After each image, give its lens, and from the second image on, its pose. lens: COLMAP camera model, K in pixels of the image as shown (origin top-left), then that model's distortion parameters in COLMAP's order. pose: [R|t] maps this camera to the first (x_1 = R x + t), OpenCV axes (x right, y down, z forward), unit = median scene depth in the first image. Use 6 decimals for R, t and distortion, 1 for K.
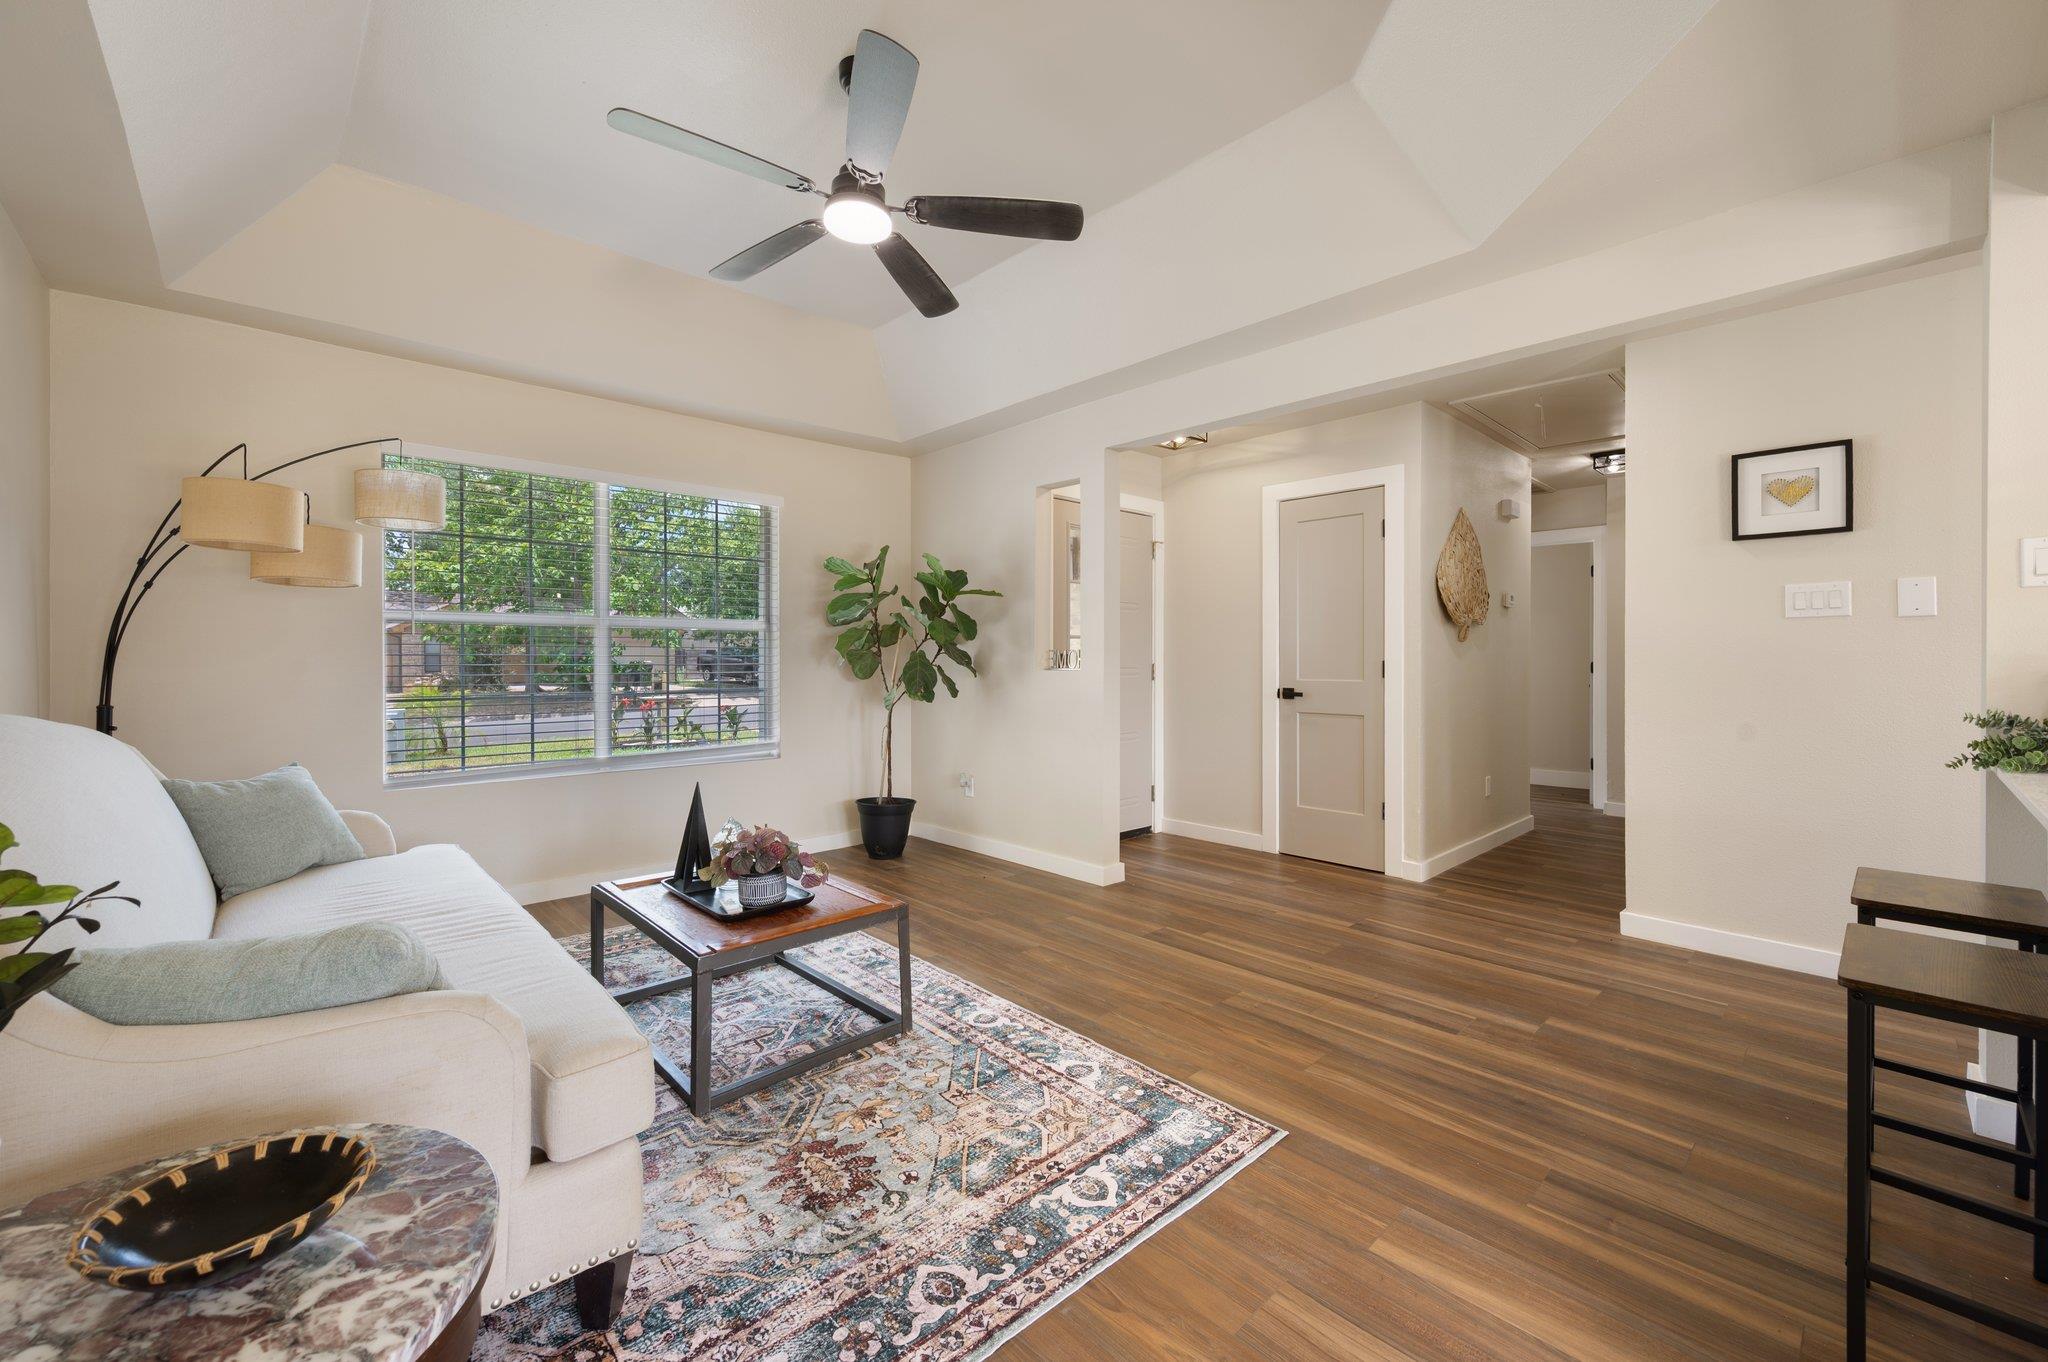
lens RADIAL K [[823.9, 0, 1030.2], [0, 823.9, 664.6], [0, 0, 1]] dist [-0.000622, -0.000057]
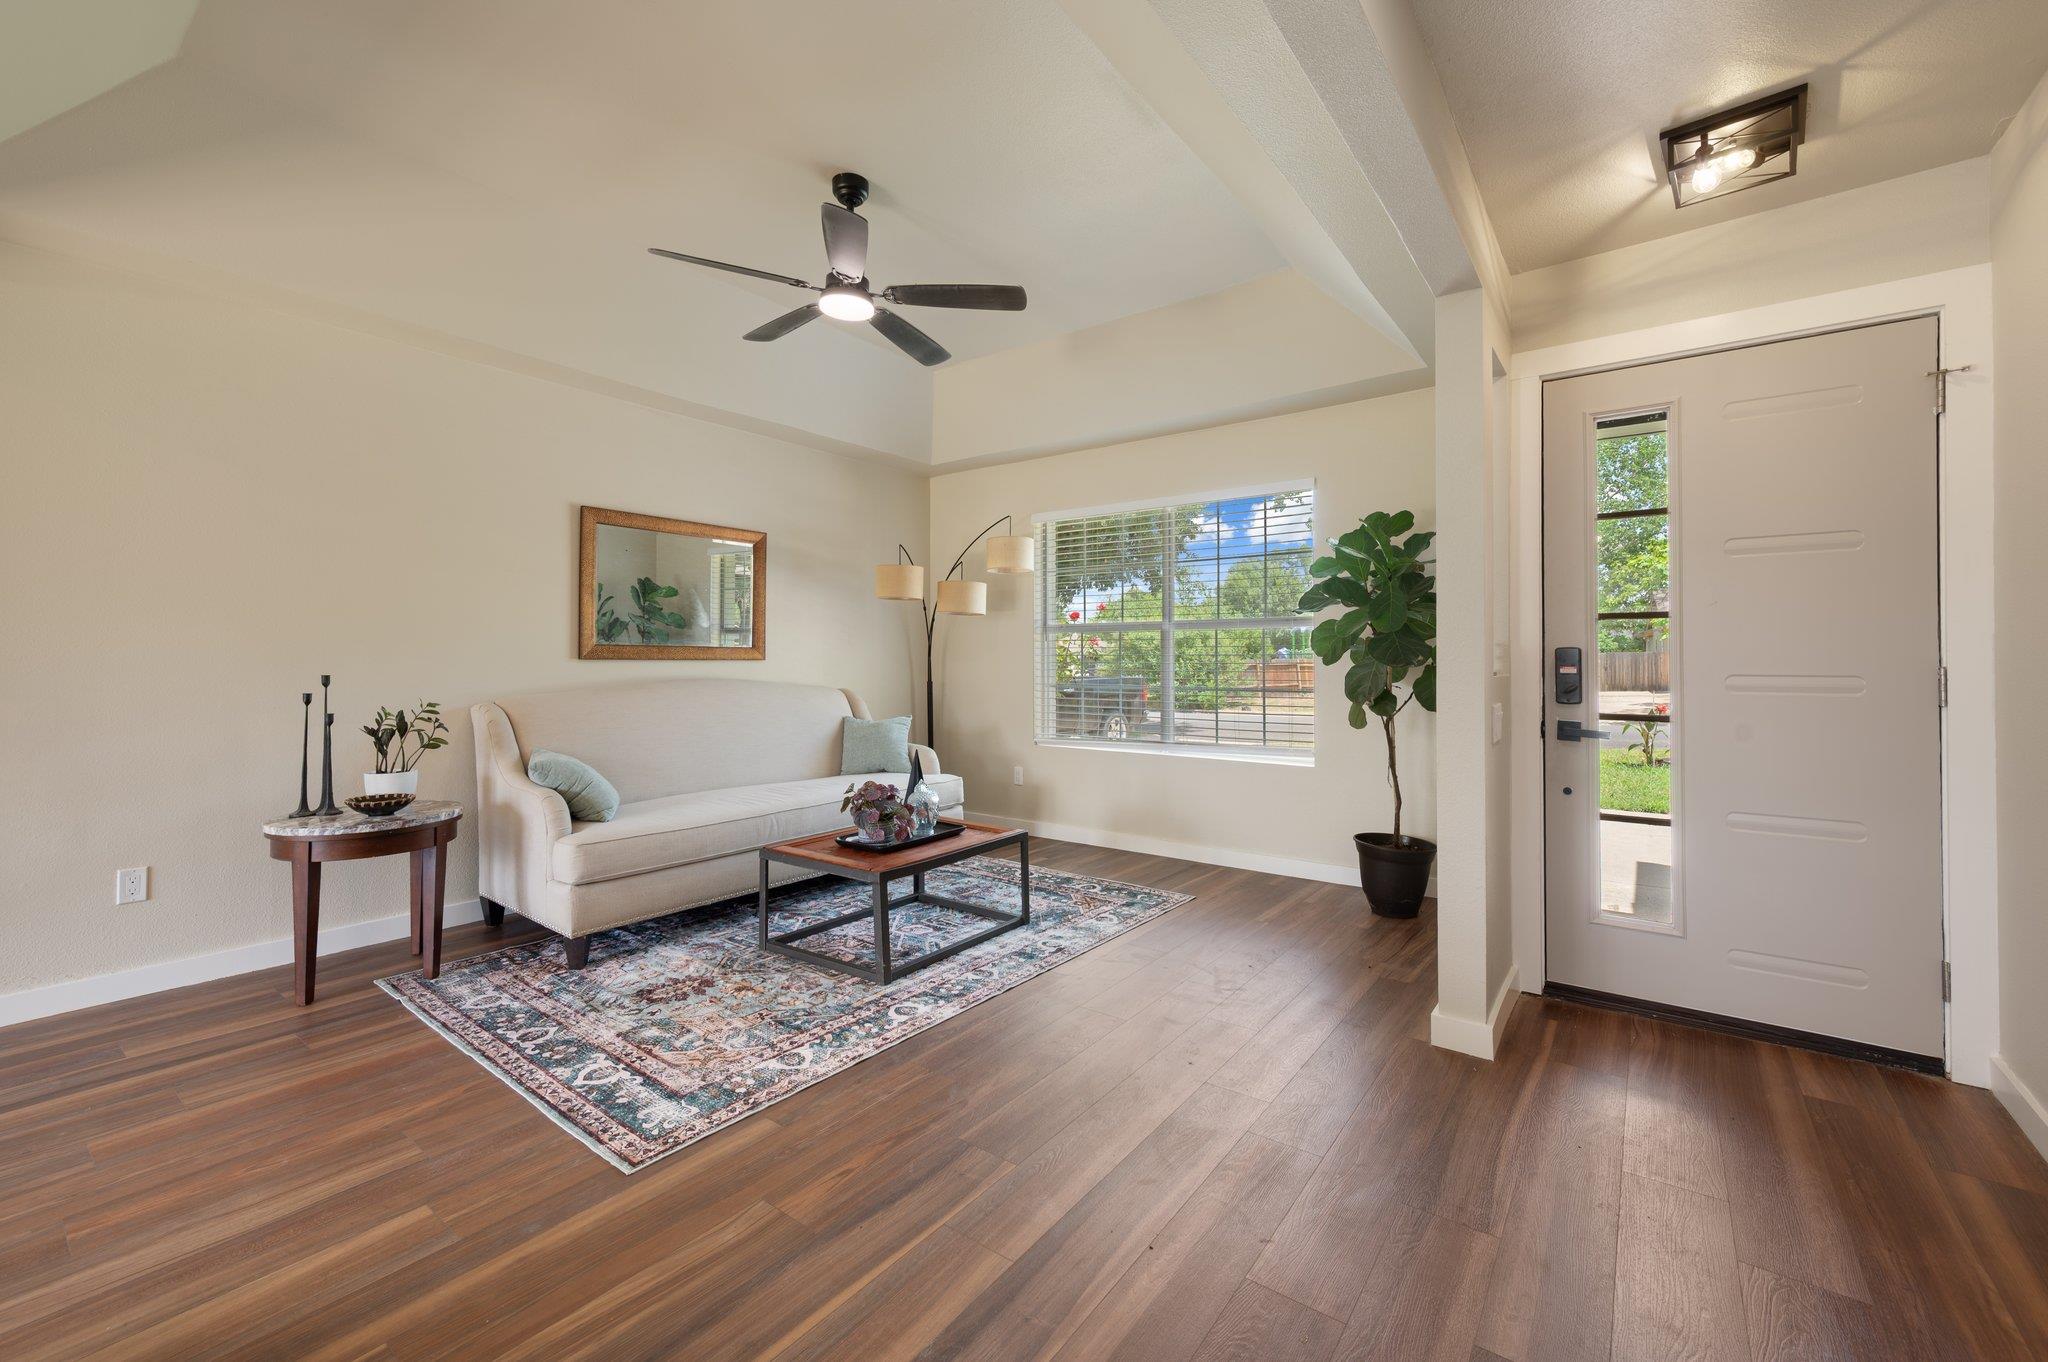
lens RADIAL K [[840.1, 0, 1028.9], [0, 840.1, 655.3], [0, 0, 1]] dist [0.005399, 0.000195]
pose [[0.164437, -0.002948, -0.986383, 1.121330], [-0.001901, 0.999993, -0.003306, -0.009695], [0.986386, 0.002419, 0.164430, 1.091880]]
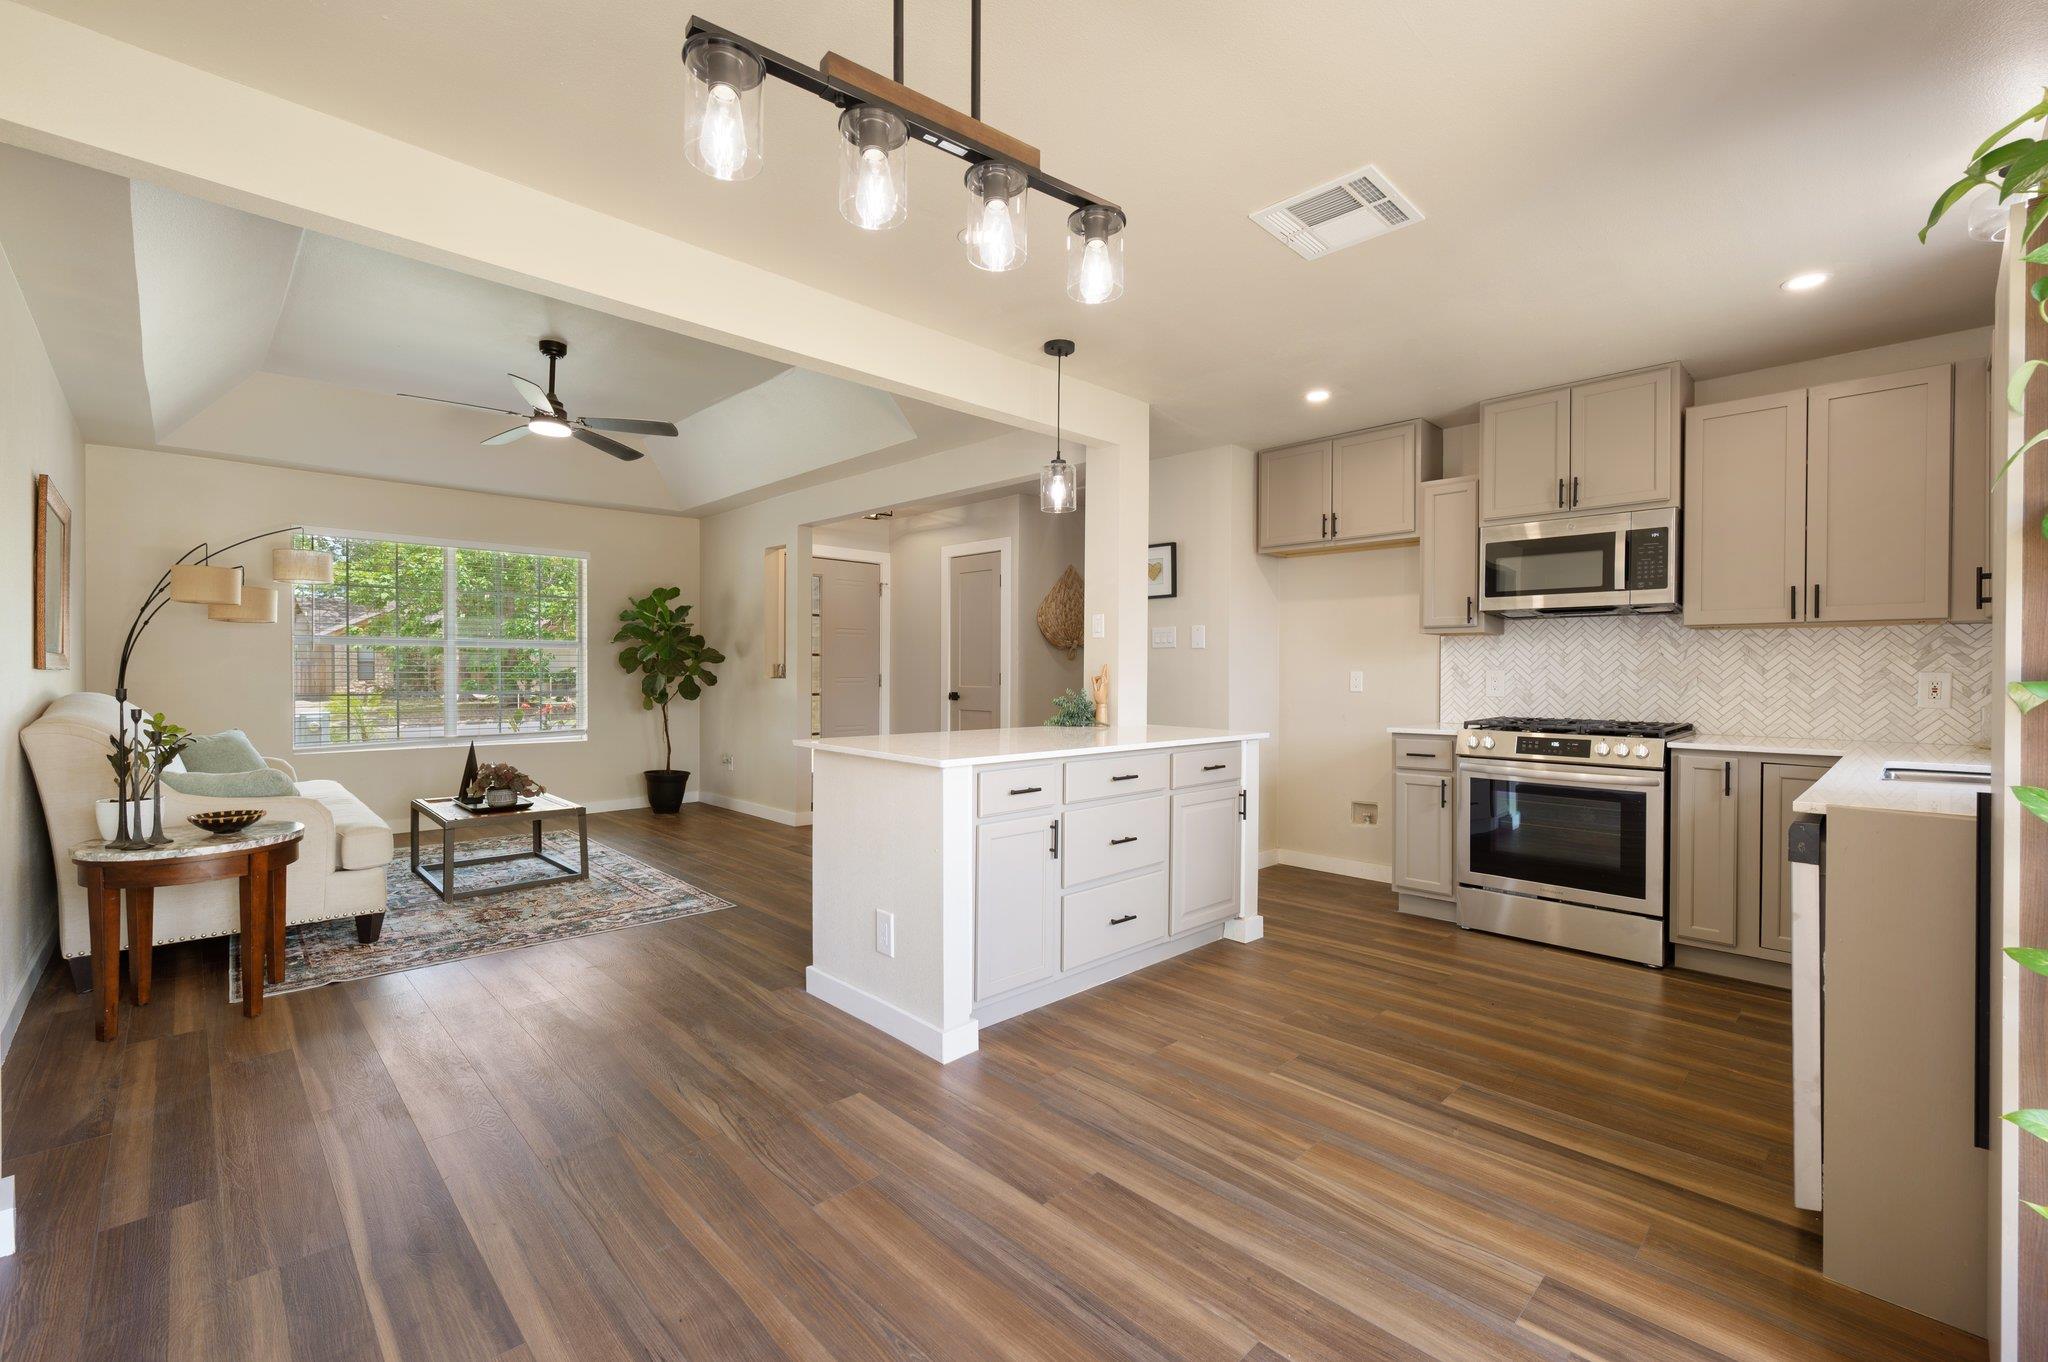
lens RADIAL K [[875.2, 0, 1024.0], [0, 875.2, 681.0], [0, 0, 1]] dist [0.002700, 0.000029]
pose [[0.999921, 0.005603, 0.011244, 0.838036], [-0.005666, 0.999968, 0.005559, 0.000703], [-0.011212, -0.005623, 0.999921, -0.974027]]
